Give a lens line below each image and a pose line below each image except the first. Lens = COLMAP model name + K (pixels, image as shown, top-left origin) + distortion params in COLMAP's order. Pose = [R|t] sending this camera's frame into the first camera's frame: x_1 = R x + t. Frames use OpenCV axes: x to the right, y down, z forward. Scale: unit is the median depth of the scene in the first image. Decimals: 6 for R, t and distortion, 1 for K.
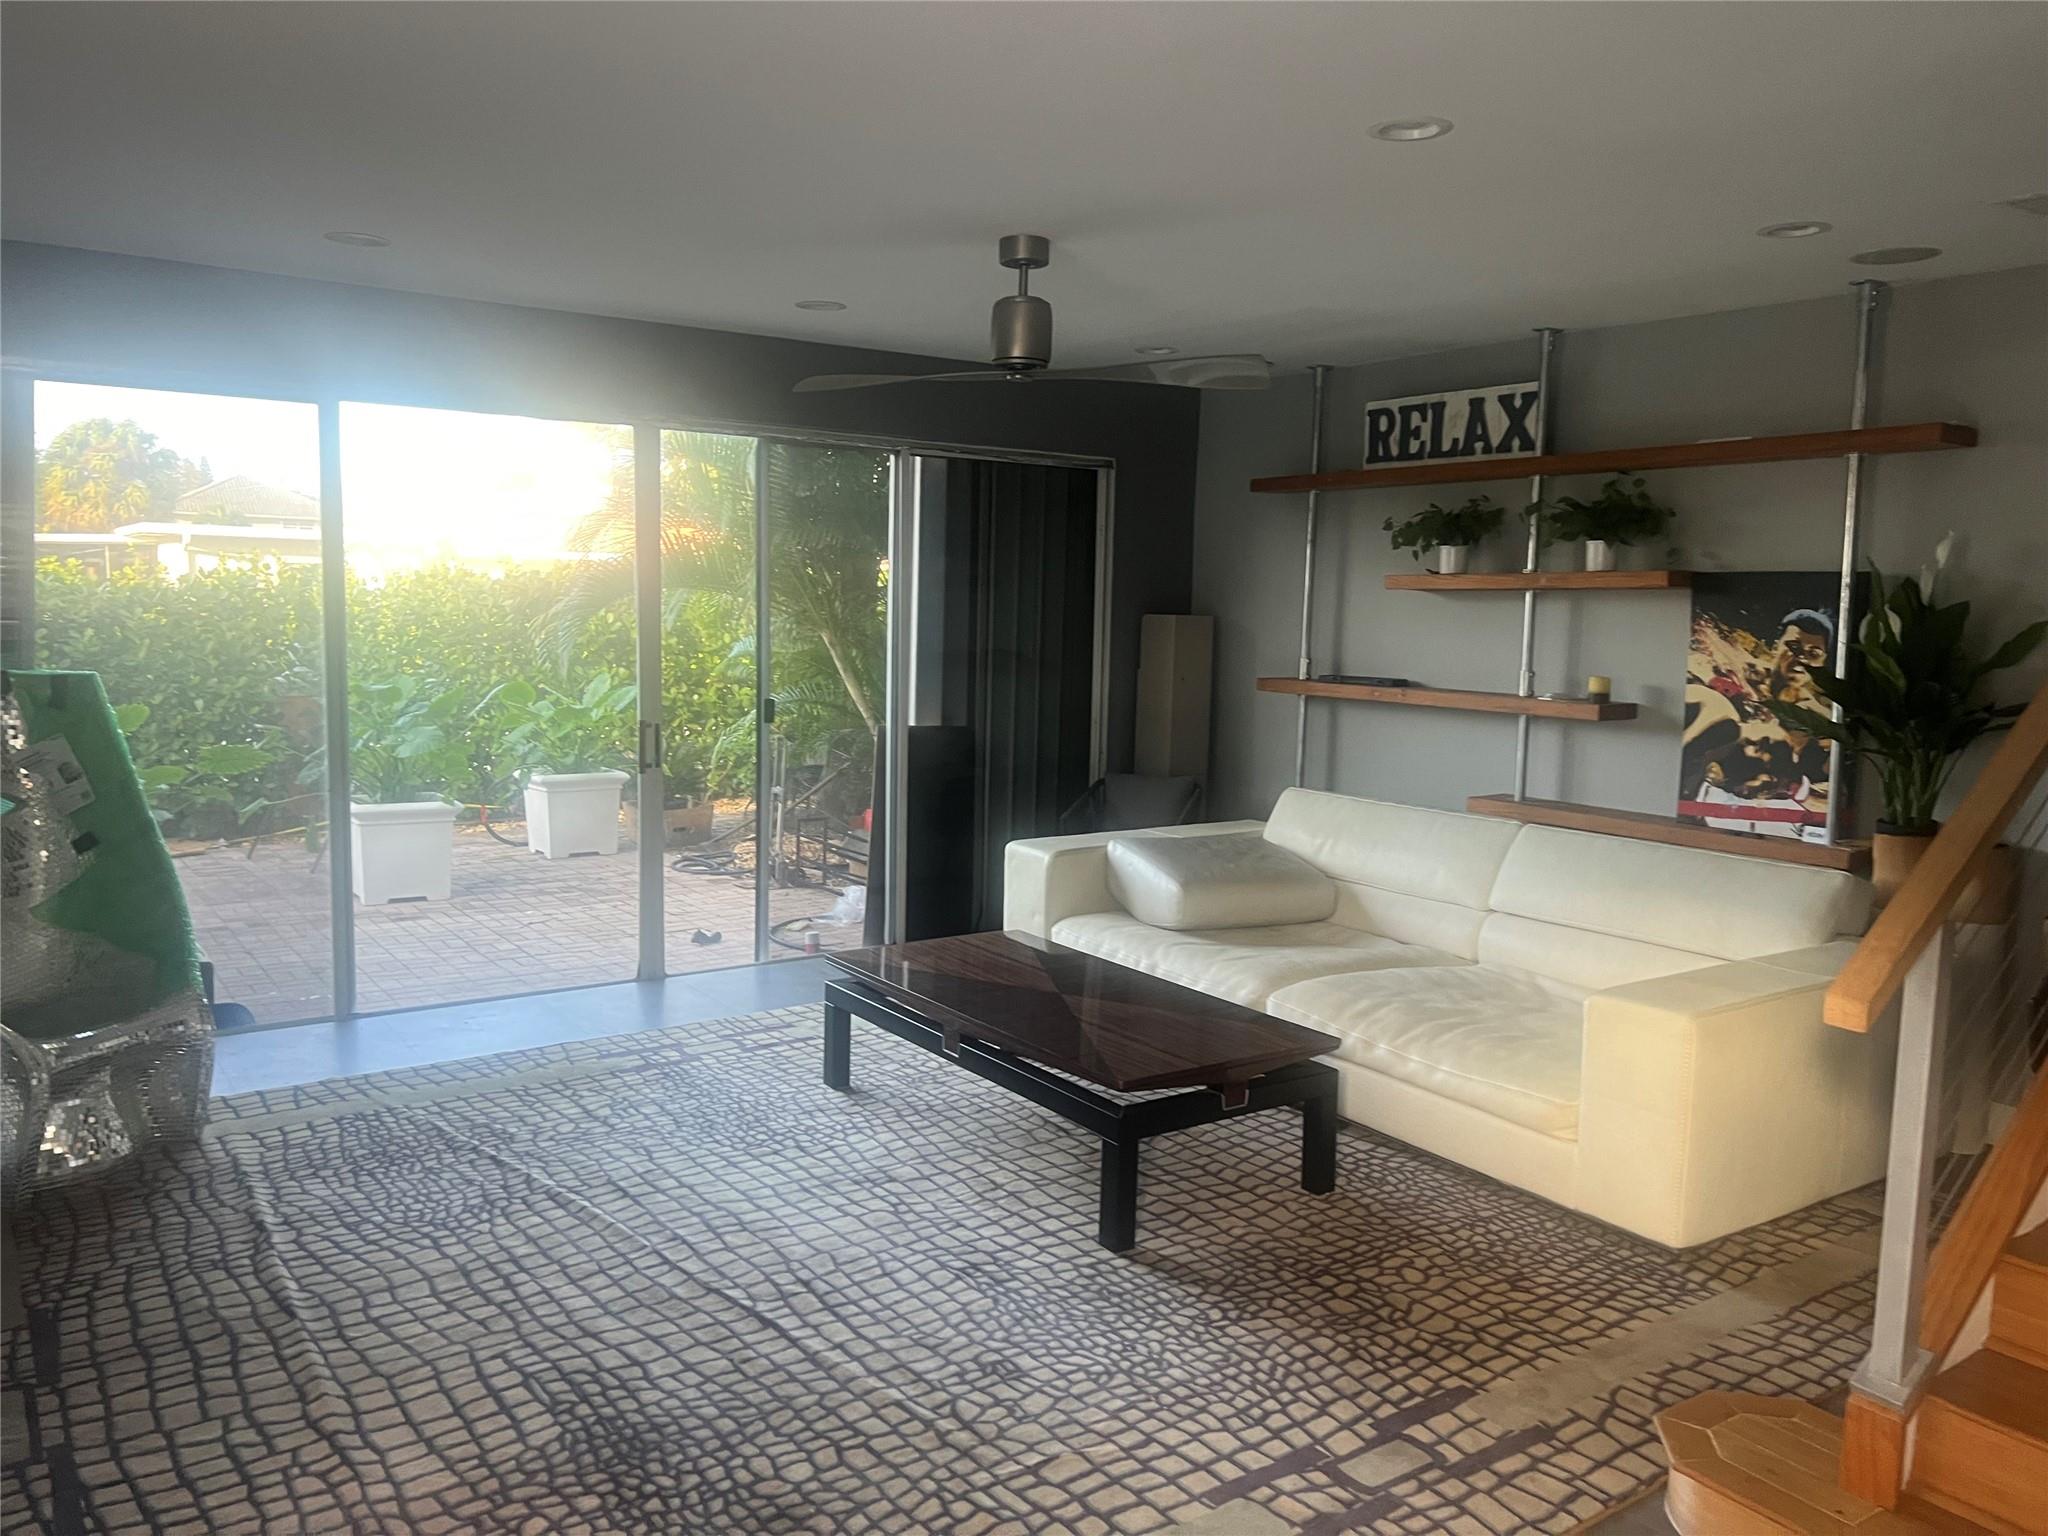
lens RADIAL K [[1532.9, 0, 984.1], [0, 1532.9, 763.3], [0, 0, 1]] dist [0.055136, -0.063892]
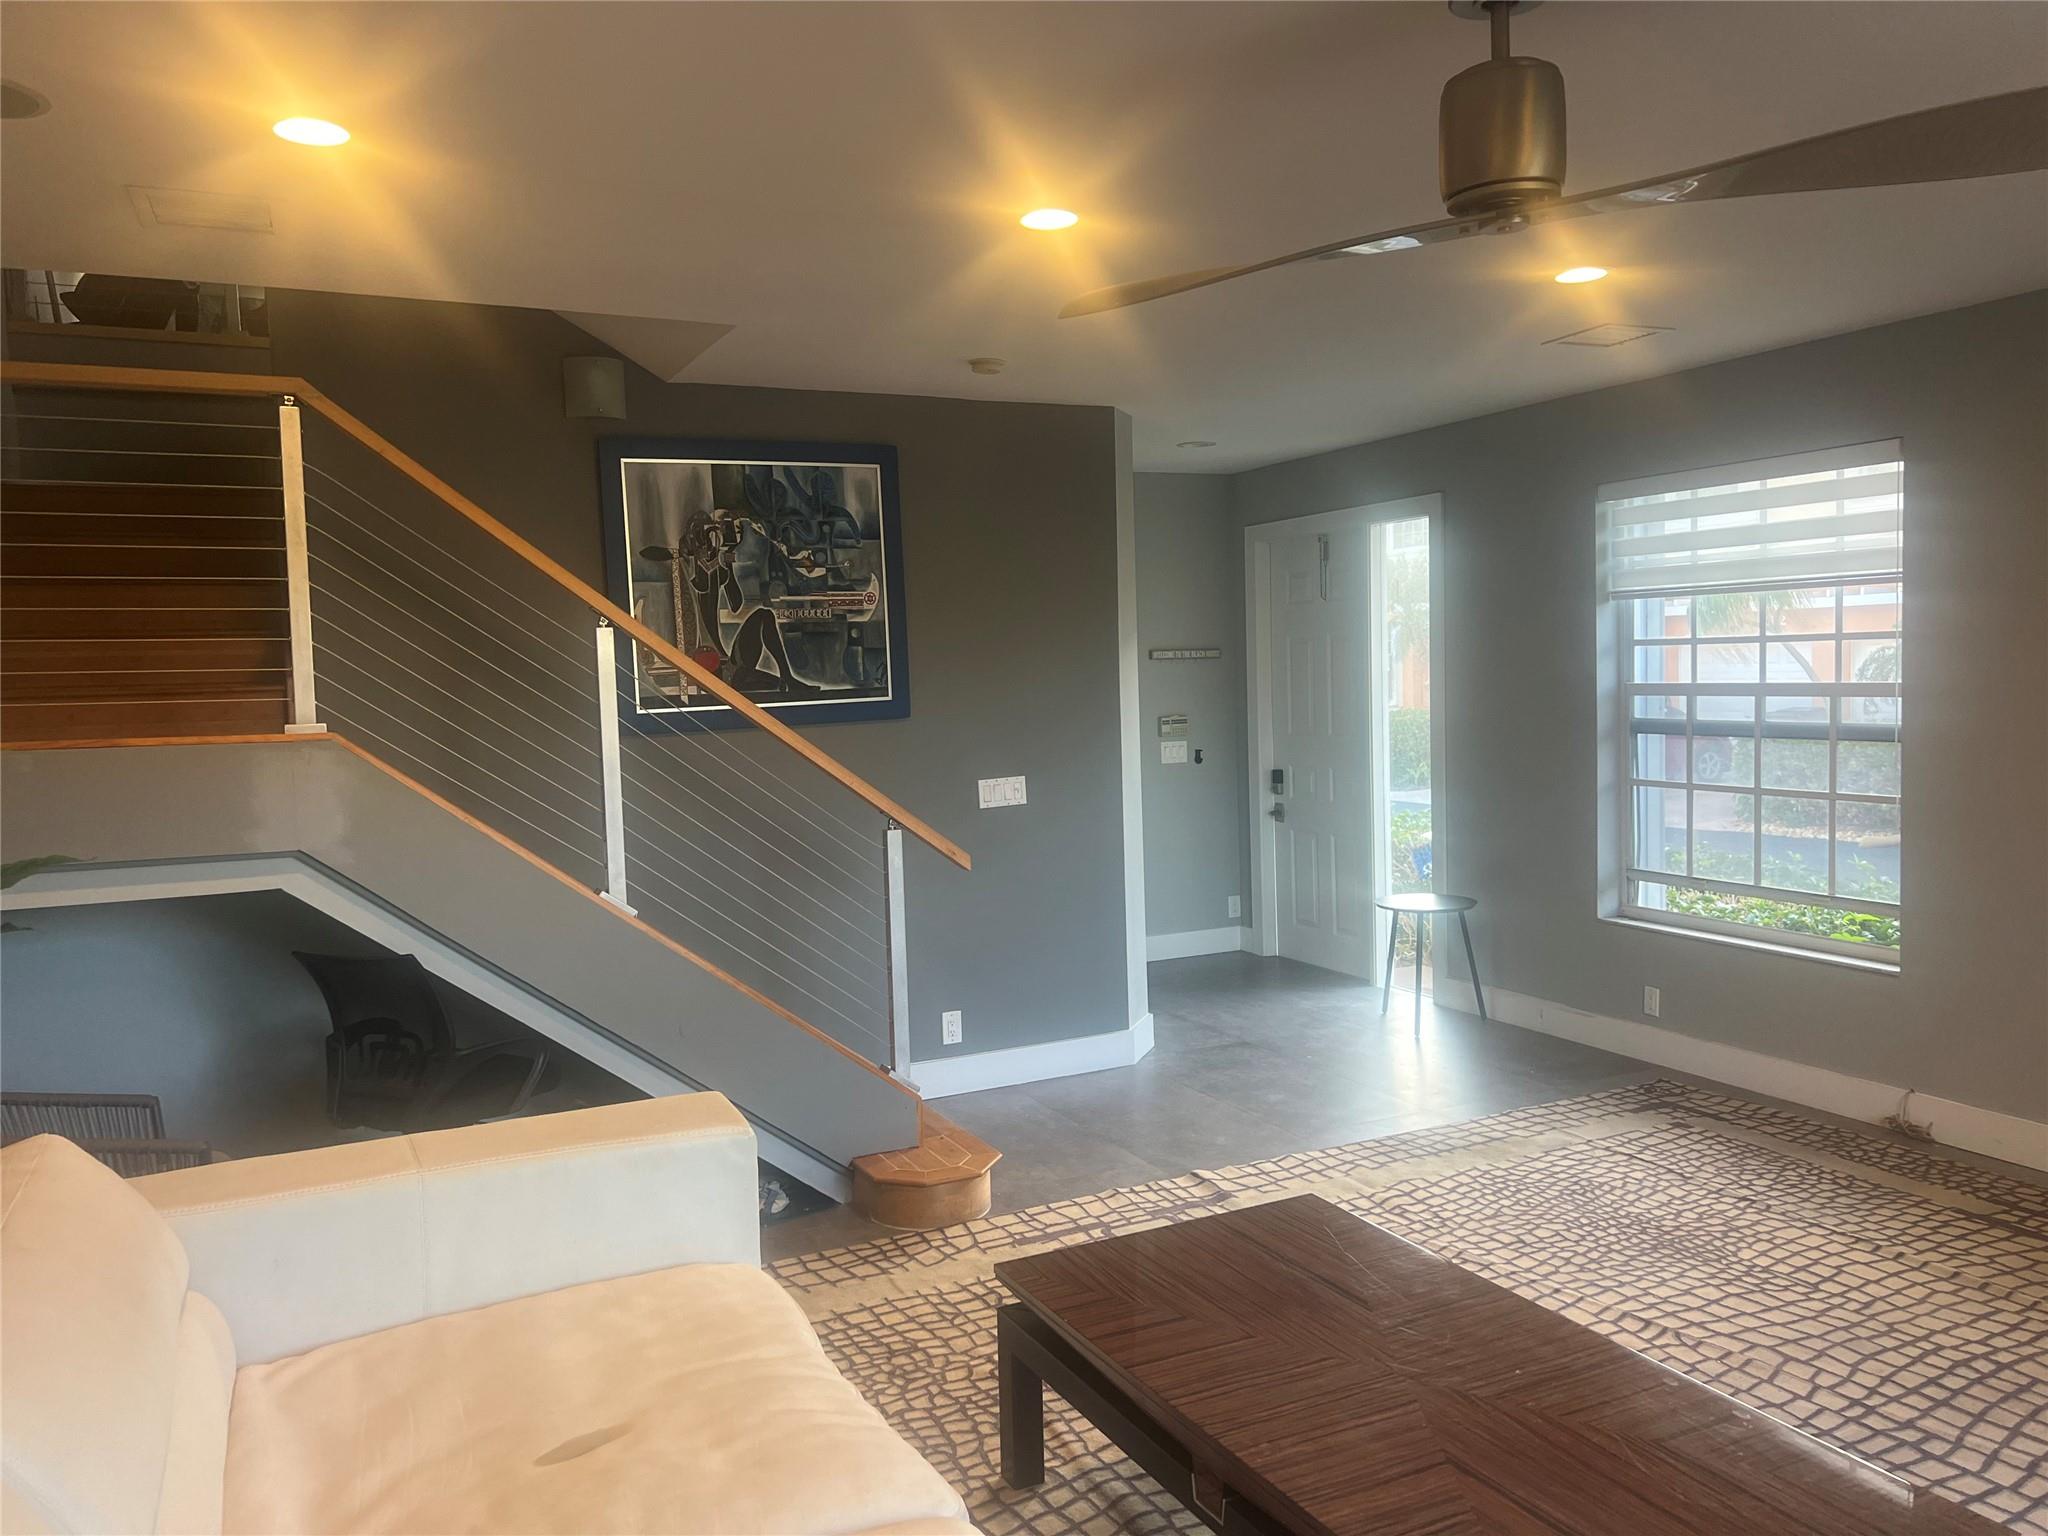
lens RADIAL K [[1532.9, 0, 997.0], [0, 1532.9, 756.8], [0, 0, 1]] dist [0.055136, -0.063892]
pose [[-0.988627, -0.001829, 0.150375, 0.098502], [0.023922, 0.985281, 0.169258, -0.145913], [-0.148471, 0.170930, -0.974032, 1.347832]]
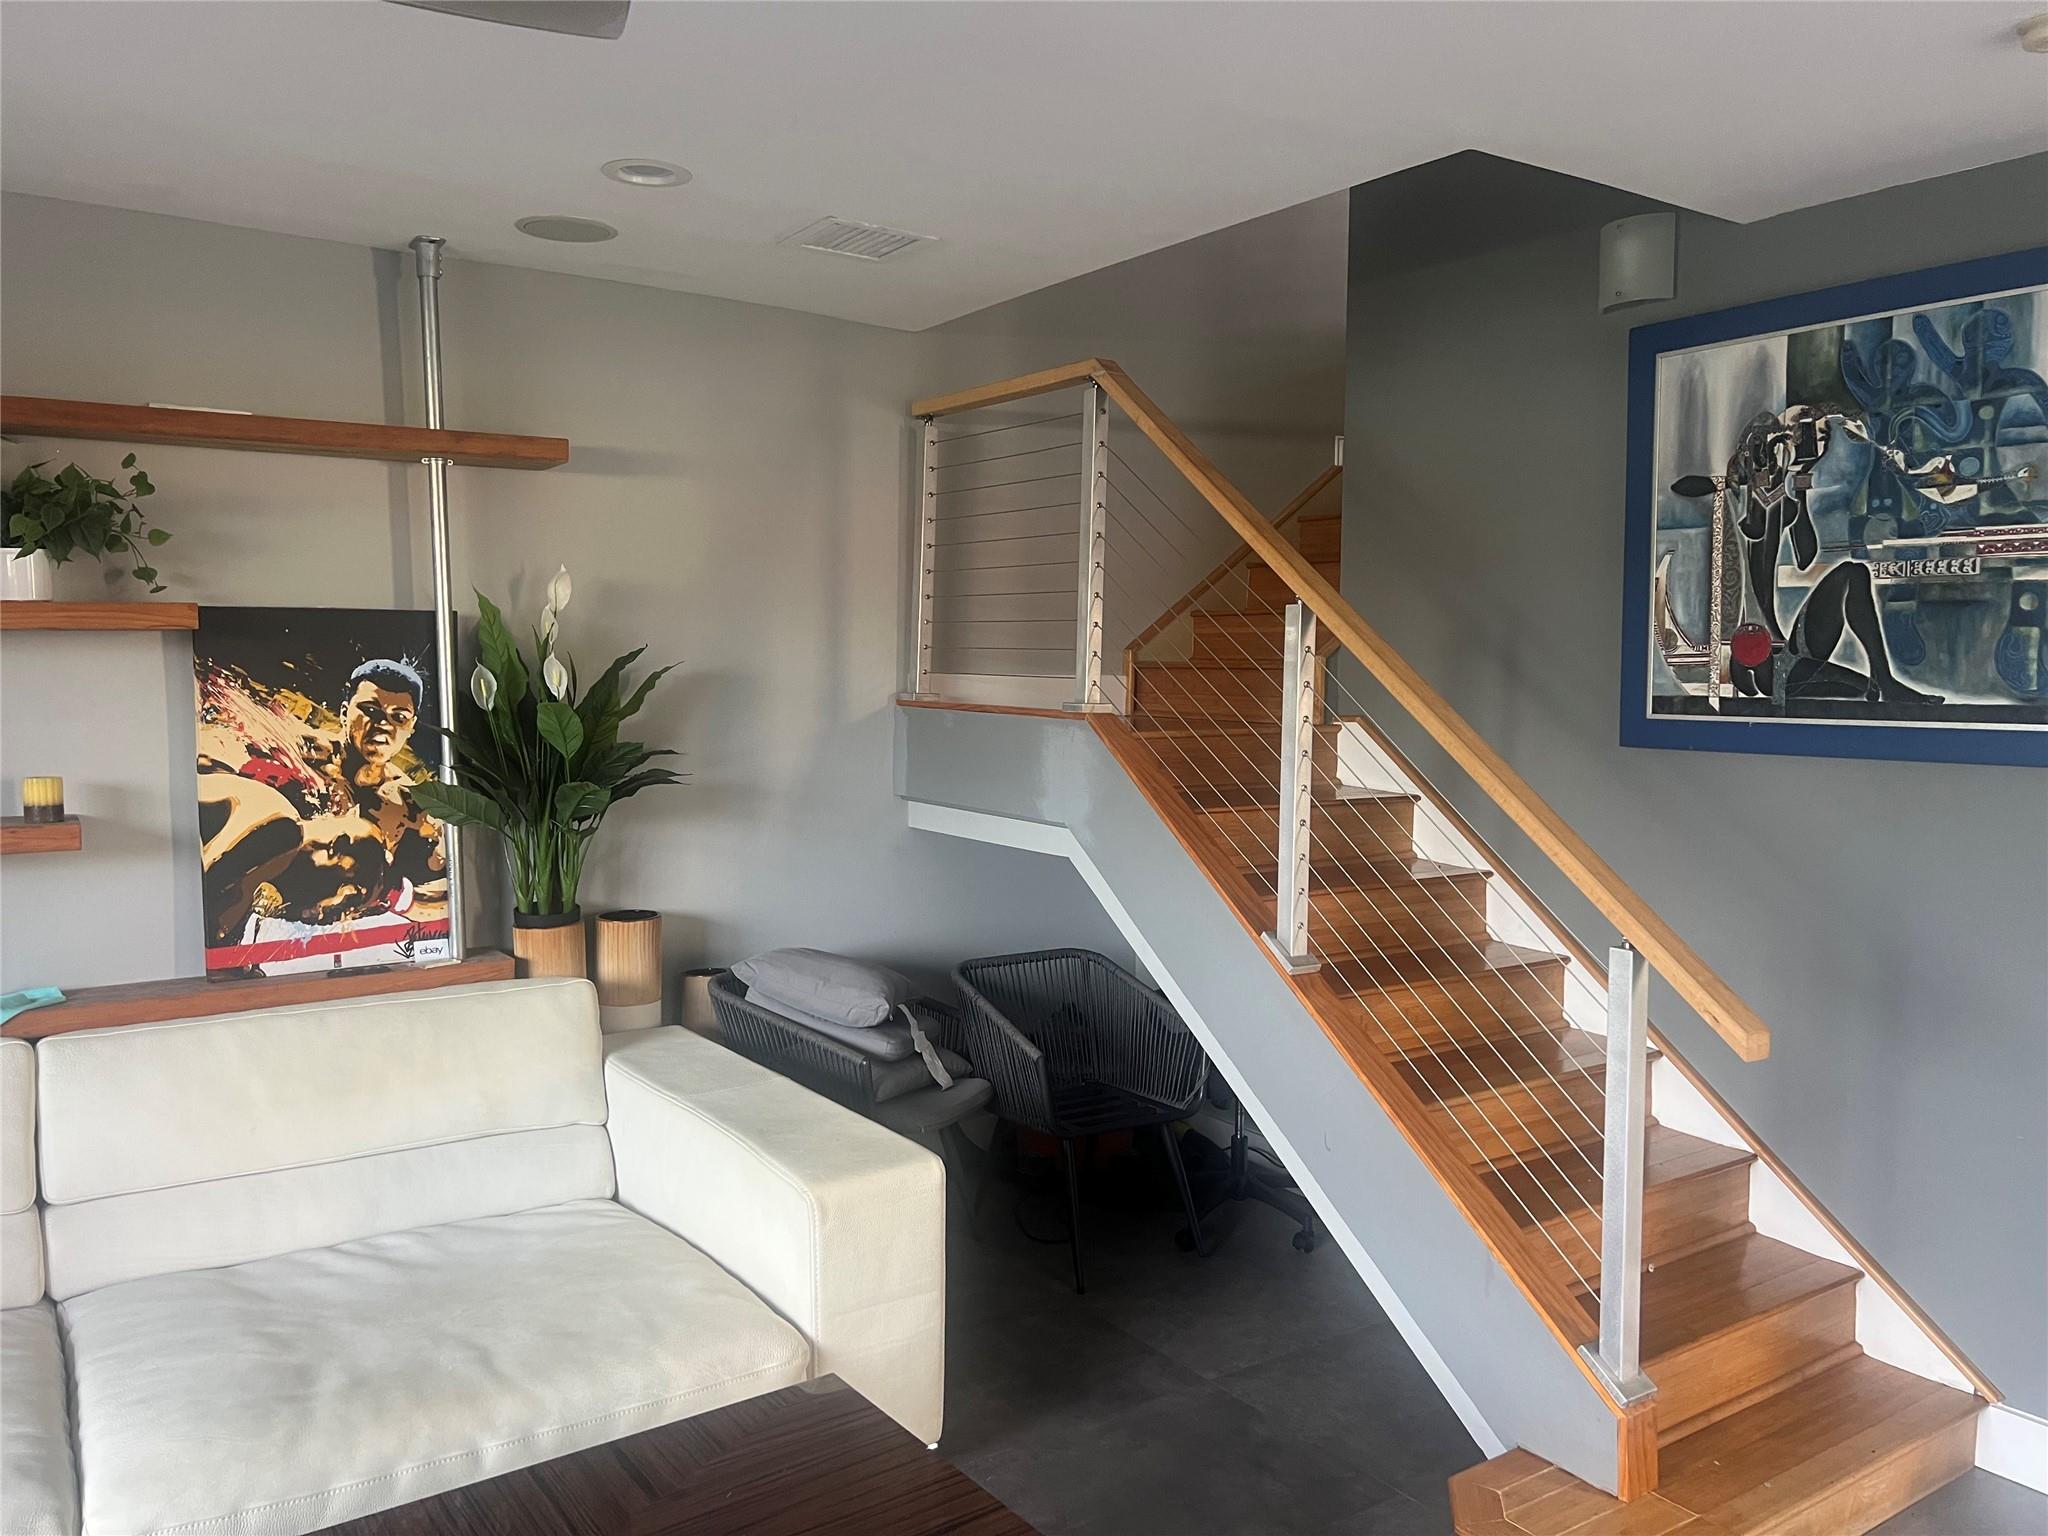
lens RADIAL K [[1532.9, 0, 1022.7], [0, 1532.9, 764.7], [0, 0, 1]] dist [0.055136, -0.063892]
pose [[-0.016471, -0.097822, 0.995068, -0.220554], [0.104837, 0.989548, 0.099015, -0.088685], [-0.994353, 0.105951, -0.006044, 0.687940]]
